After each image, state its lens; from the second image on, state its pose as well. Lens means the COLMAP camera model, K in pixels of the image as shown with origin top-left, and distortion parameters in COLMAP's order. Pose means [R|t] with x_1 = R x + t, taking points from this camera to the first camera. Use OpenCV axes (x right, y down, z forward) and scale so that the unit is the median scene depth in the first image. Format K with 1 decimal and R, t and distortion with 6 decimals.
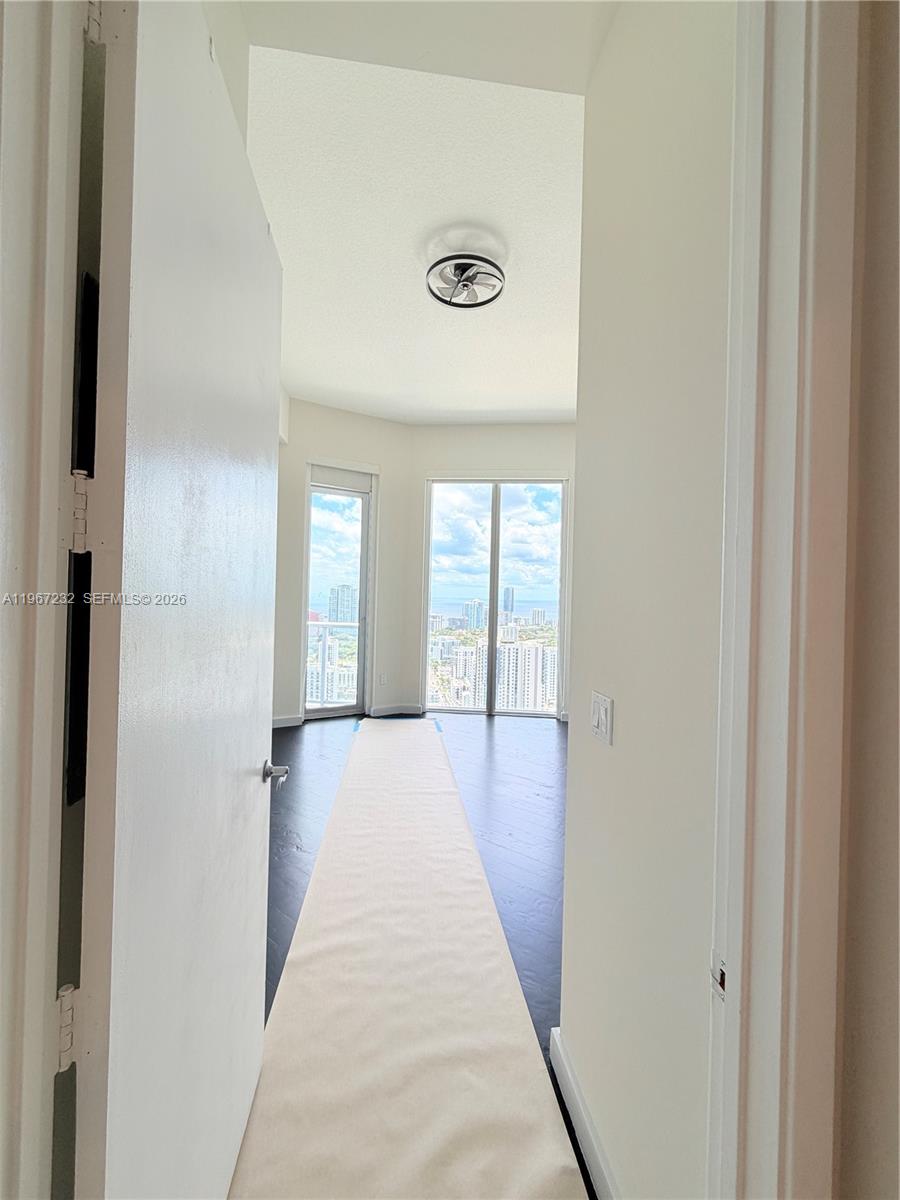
lens RADIAL K [[476.4, 0, 448.7], [0, 476.4, 593.7], [0, 0, 1]] dist [0.000111, -0.000252]
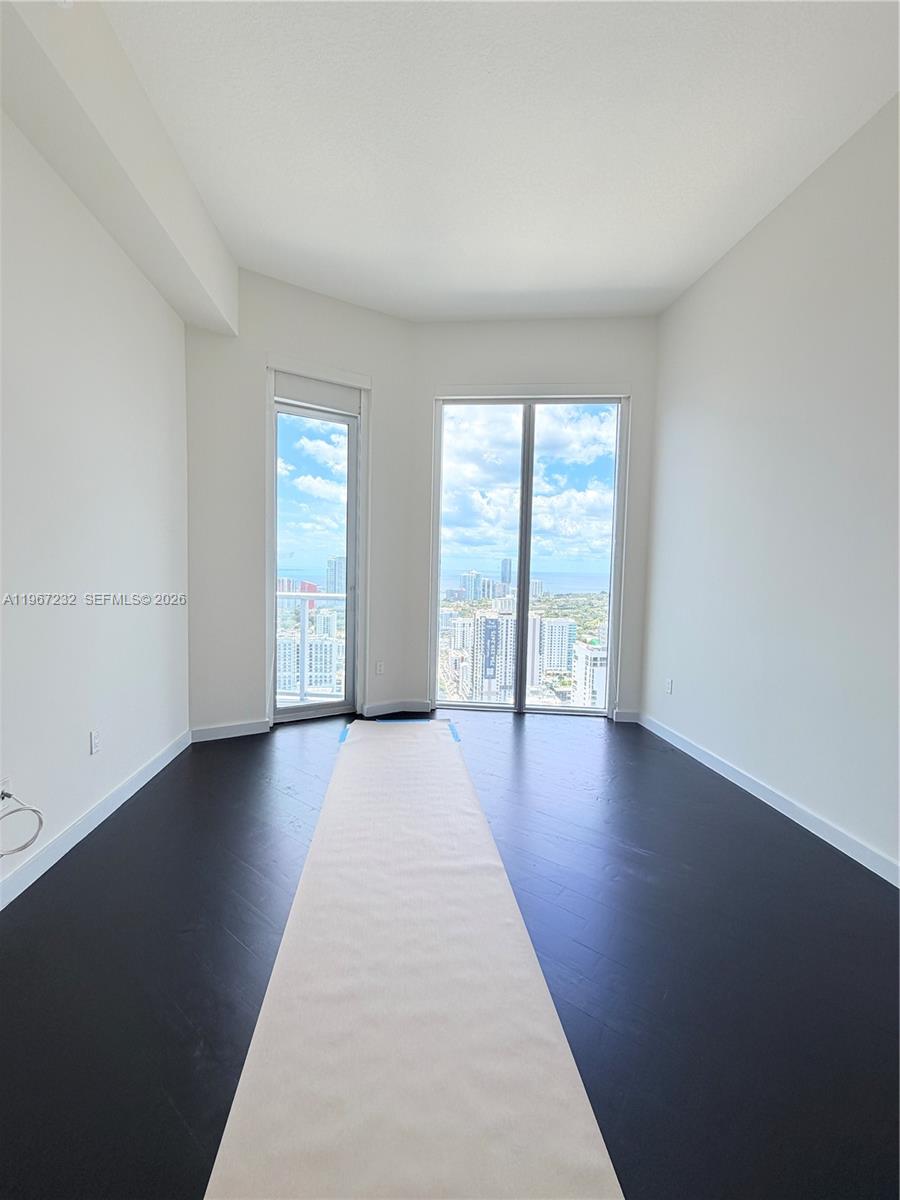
lens RADIAL K [[476.4, 0, 448.7], [0, 476.4, 593.7], [0, 0, 1]] dist [0.000111, -0.000252]
pose [[0.999984, -0.003318, 0.004678, -0.030723], [0.003036, 0.998240, 0.059232, 0.017703], [-0.004866, -0.059217, 0.998233, 0.250621]]
